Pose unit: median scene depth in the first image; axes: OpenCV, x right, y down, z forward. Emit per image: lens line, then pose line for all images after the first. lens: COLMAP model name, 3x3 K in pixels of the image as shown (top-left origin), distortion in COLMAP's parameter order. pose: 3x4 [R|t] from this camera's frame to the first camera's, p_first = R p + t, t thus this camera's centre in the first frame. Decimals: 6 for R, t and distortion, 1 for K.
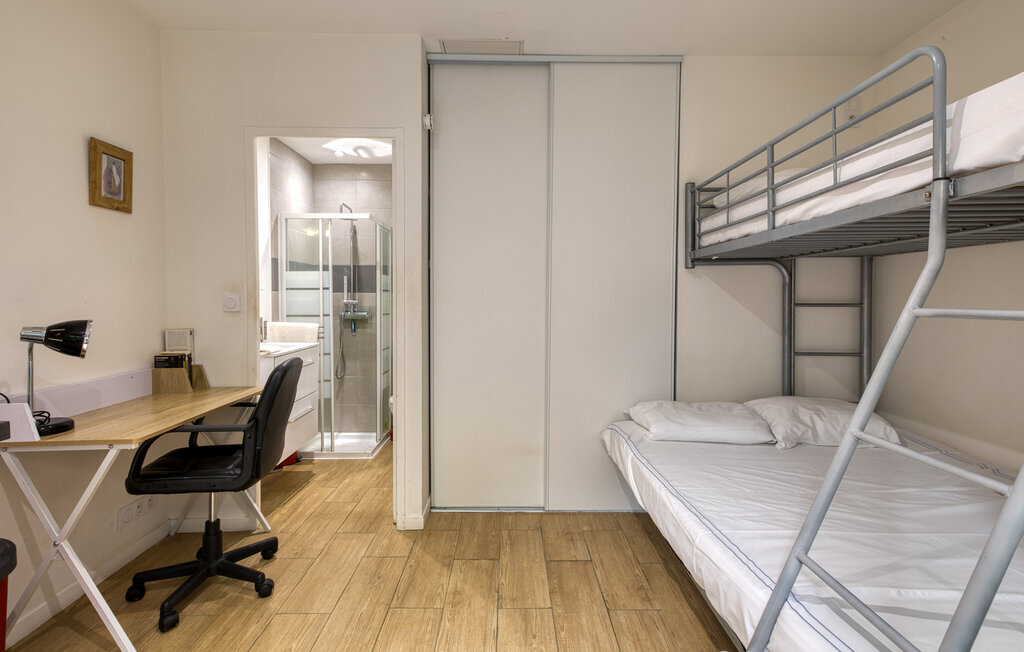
lens RADIAL K [[495.3, 0, 511.4], [0, 495.3, 311.0], [0, 0, 1]] dist [0.027719, 0.002154]
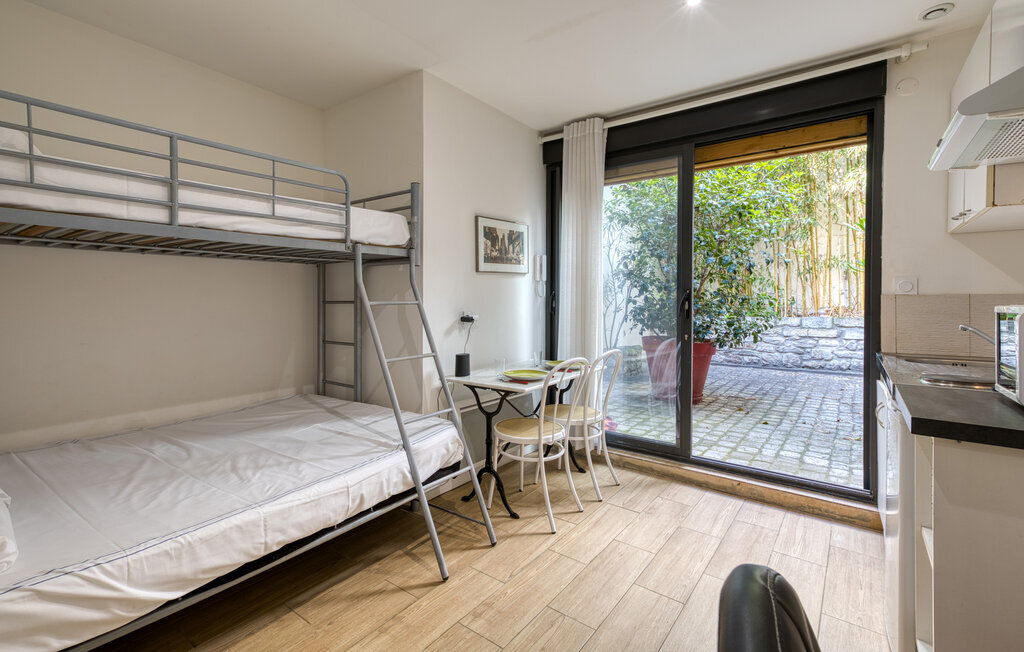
lens RADIAL K [[495.3, 0, 508.0], [0, 495.3, 296.8], [0, 0, 1]] dist [0.027719, 0.002154]
pose [[-0.816978, -0.001159, 0.576667, -0.460714], [0.012758, 0.999717, 0.020085, -0.029094], [-0.576528, 0.023766, -0.816732, 1.167924]]
